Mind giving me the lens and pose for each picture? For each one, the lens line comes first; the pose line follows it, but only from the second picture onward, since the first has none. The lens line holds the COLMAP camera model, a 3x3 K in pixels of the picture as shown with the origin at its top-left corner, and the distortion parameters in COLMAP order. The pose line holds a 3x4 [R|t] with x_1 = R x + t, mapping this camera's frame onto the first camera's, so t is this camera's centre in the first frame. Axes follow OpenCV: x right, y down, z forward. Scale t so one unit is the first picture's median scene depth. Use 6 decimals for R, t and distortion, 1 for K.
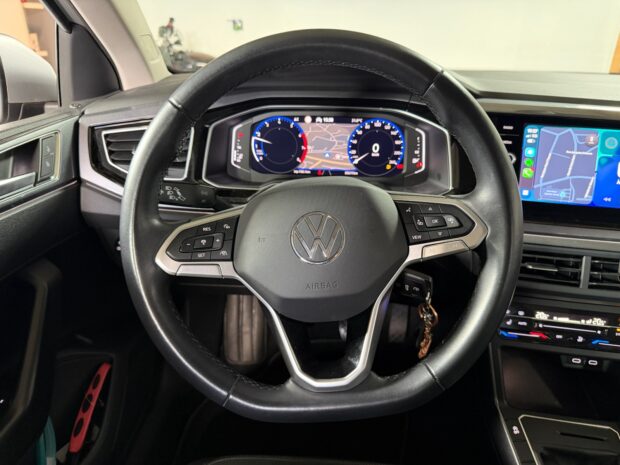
lens RADIAL K [[433.8, 0, 305.7], [0, 433.8, 247.0], [0, 0, 1]] dist [0.002566, -0.030666]
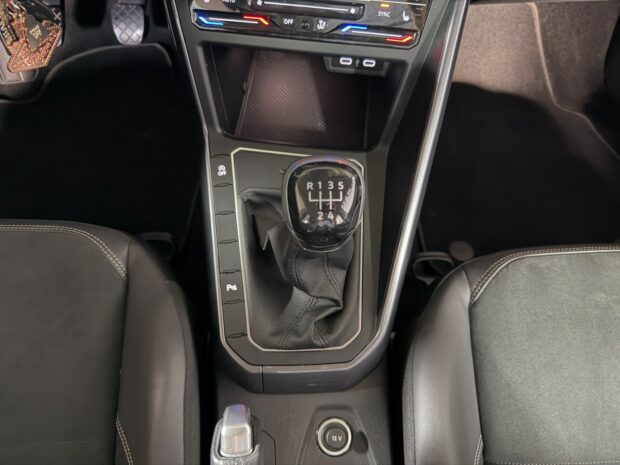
lens RADIAL K [[433.8, 0, 311.2], [0, 433.8, 225.8], [0, 0, 1]] dist [0.002566, -0.030666]
pose [[0.993637, -0.076910, 0.082283, 0.510570], [0.015864, 0.818842, 0.573800, 0.090288], [-0.111507, -0.568844, 0.814851, 0.331948]]
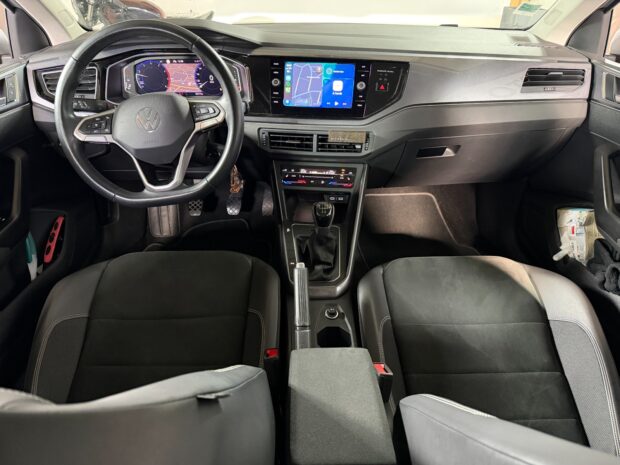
lens RADIAL K [[433.8, 0, 314.5], [0, 433.8, 251.5], [0, 0, 1]] dist [0.002566, -0.030666]
pose [[0.994804, -0.057056, 0.084323, 0.393855], [0.044564, 0.988684, 0.143243, 0.221251], [-0.091542, -0.138741, 0.986089, -0.817934]]
